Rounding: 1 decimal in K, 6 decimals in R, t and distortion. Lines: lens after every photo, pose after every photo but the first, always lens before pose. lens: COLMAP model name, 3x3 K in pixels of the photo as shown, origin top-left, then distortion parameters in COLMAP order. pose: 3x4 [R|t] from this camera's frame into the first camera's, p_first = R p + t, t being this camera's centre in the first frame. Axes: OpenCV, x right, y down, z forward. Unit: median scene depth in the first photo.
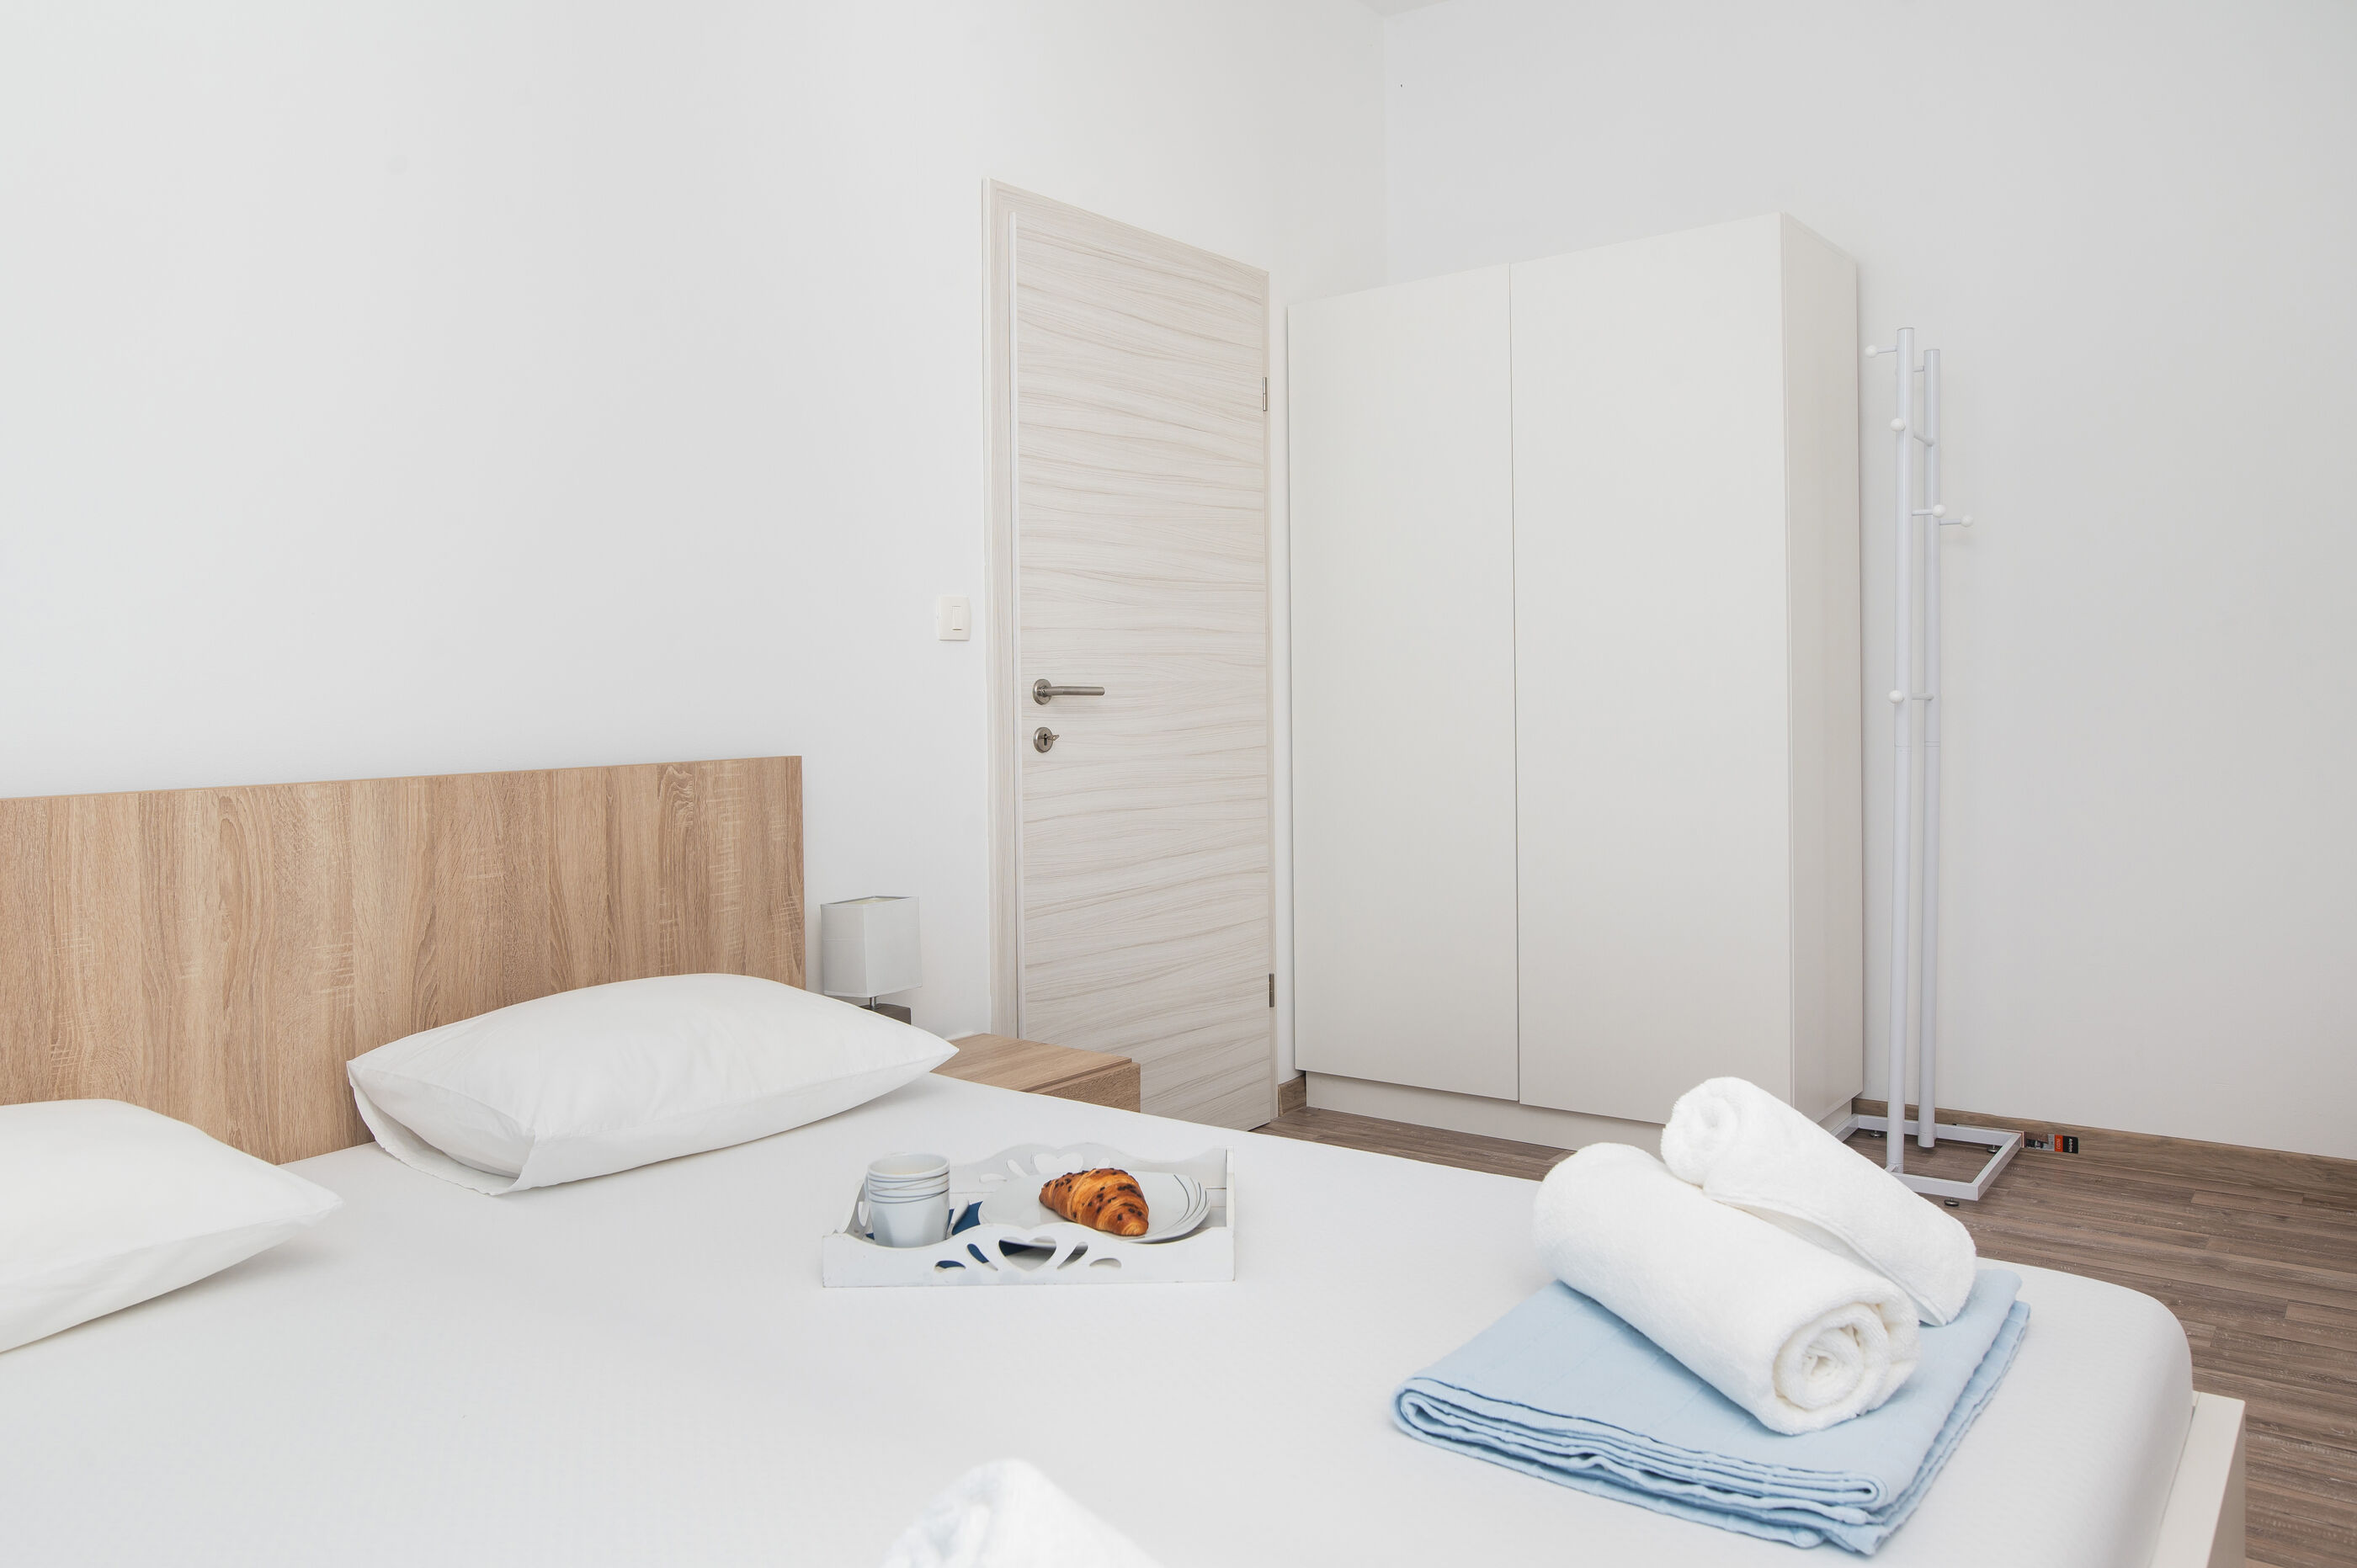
lens RADIAL K [[1661.2, 0, 1183.9], [0, 1661.2, 765.6], [0, 0, 1]] dist [-0.048696, 0.039570]
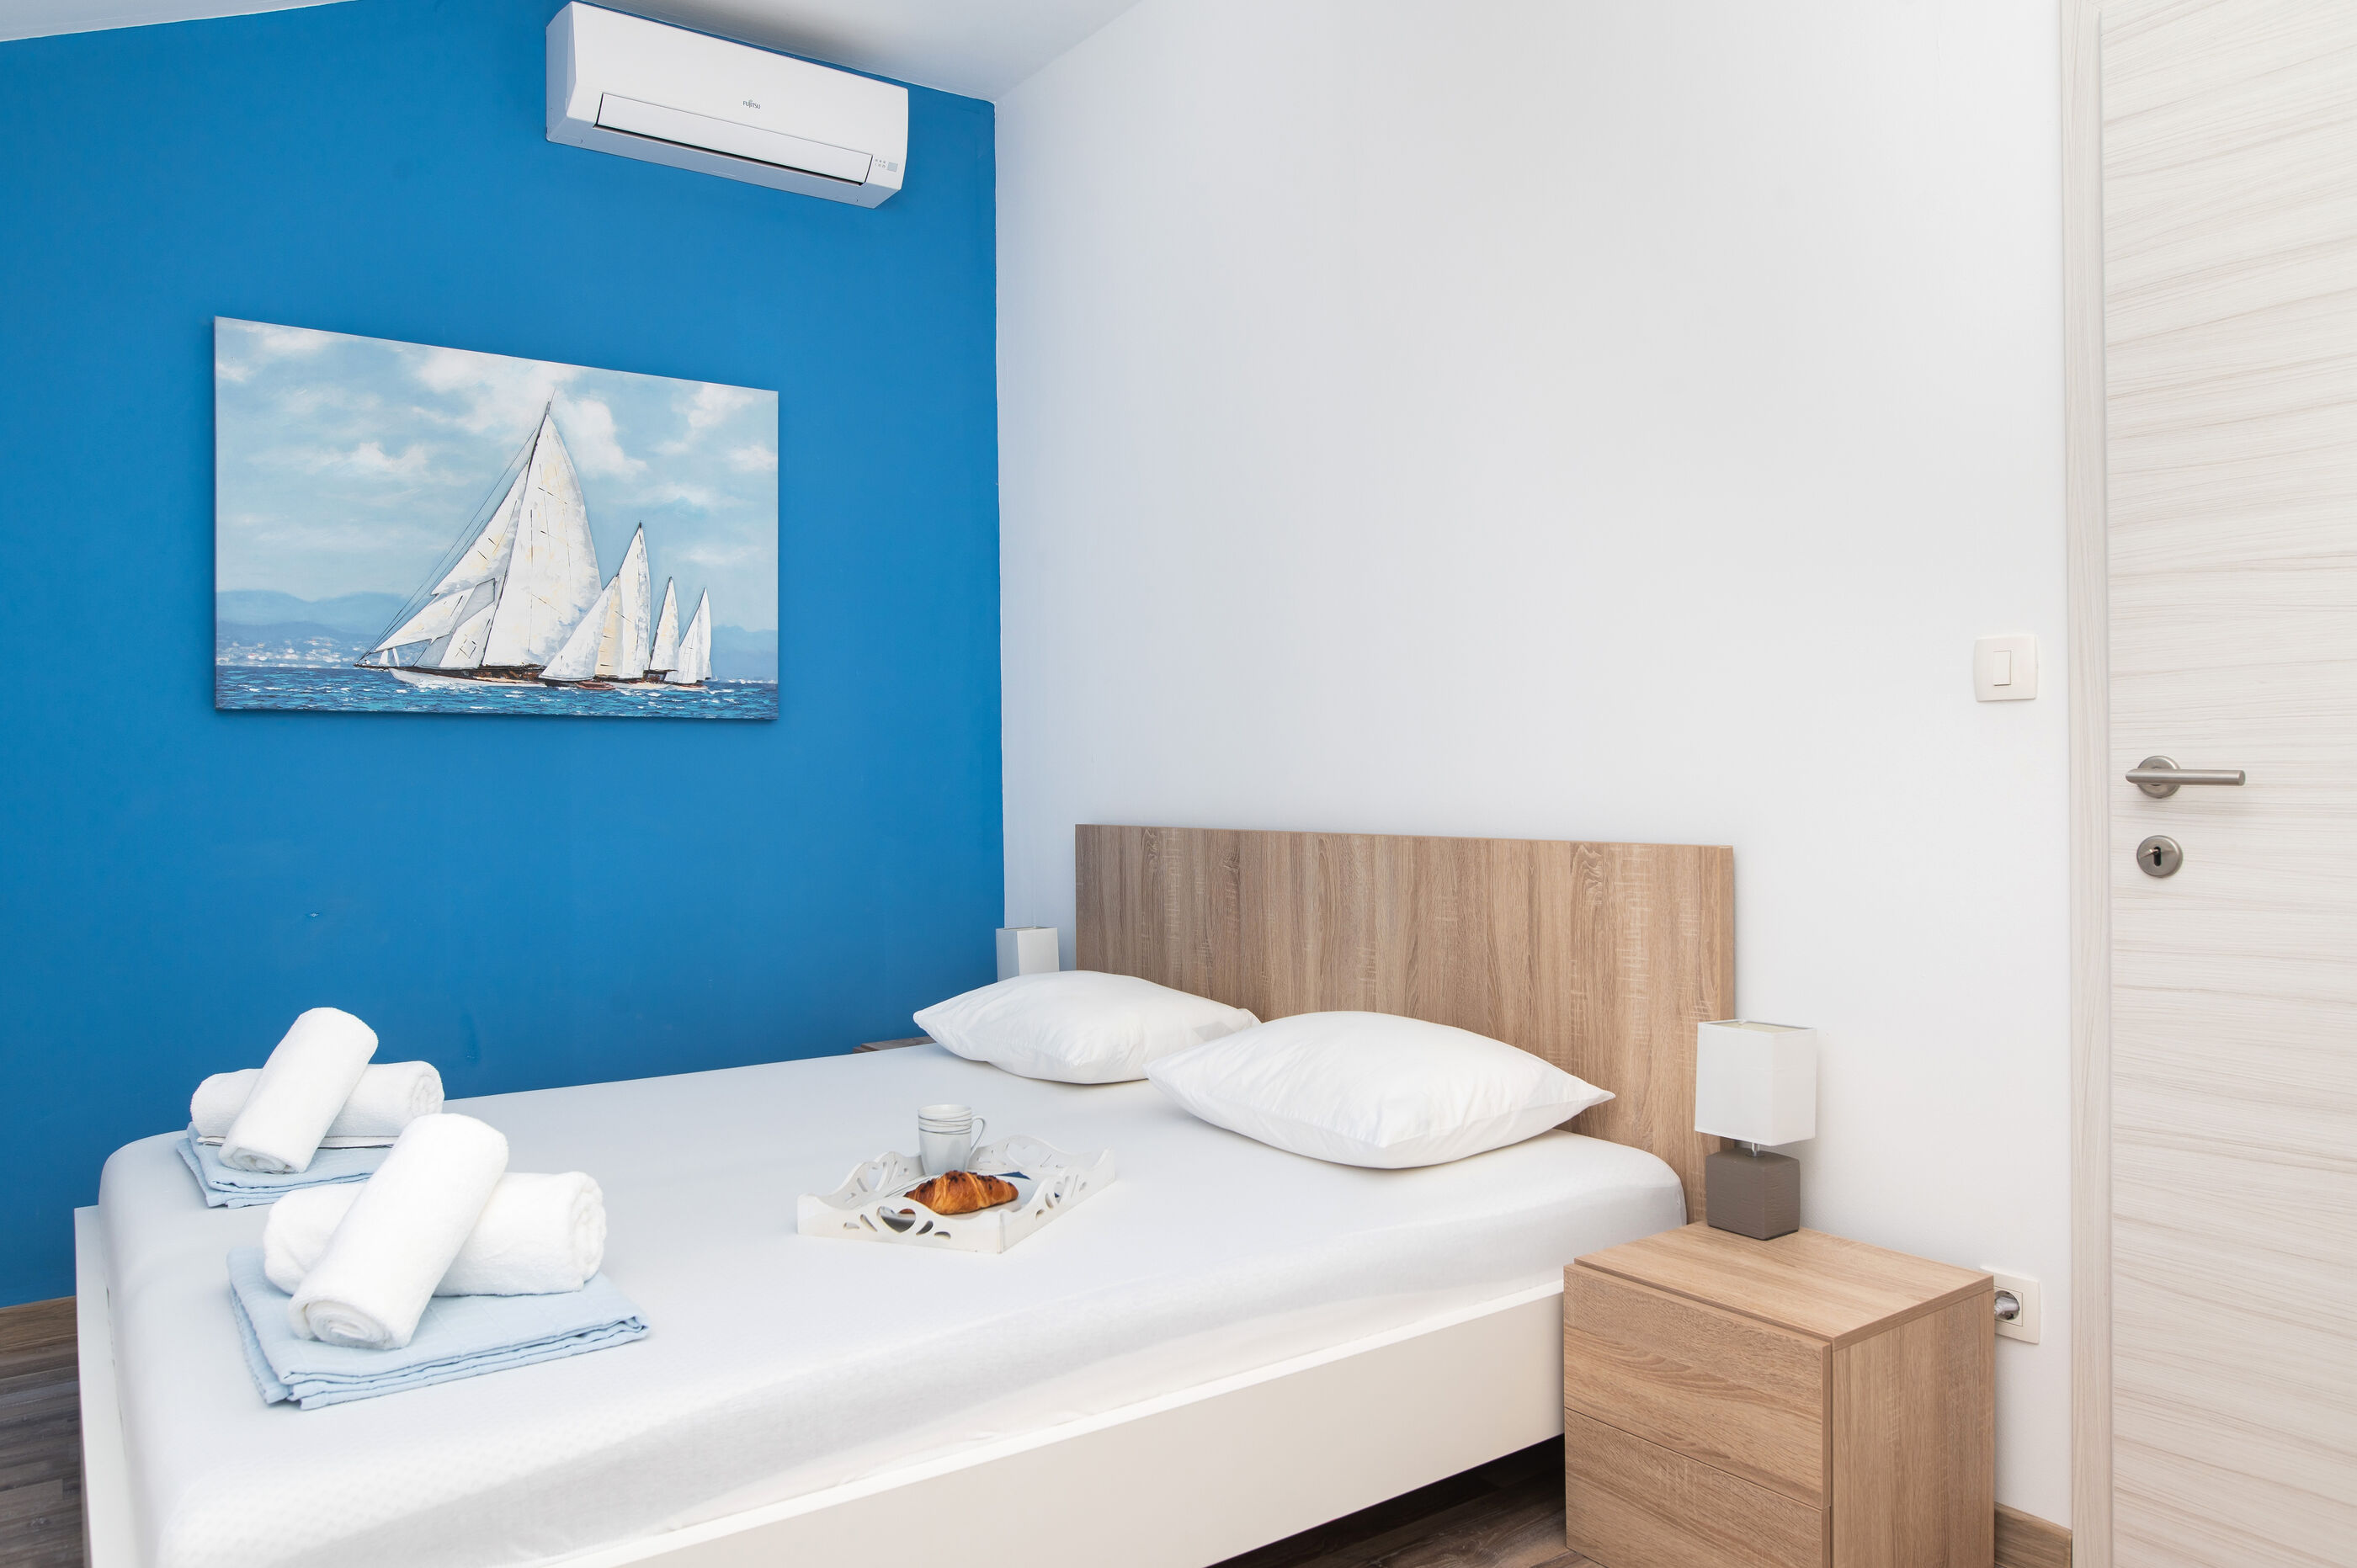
lens RADIAL K [[1661.2, 0, 1183.9], [0, 1661.2, 765.6], [0, 0, 1]] dist [-0.048696, 0.039570]
pose [[-0.299753, 0.005305, -0.954002, 0.789842], [-0.039243, 0.999070, 0.017886, -0.060691], [0.953209, 0.042800, -0.299266, 1.109345]]
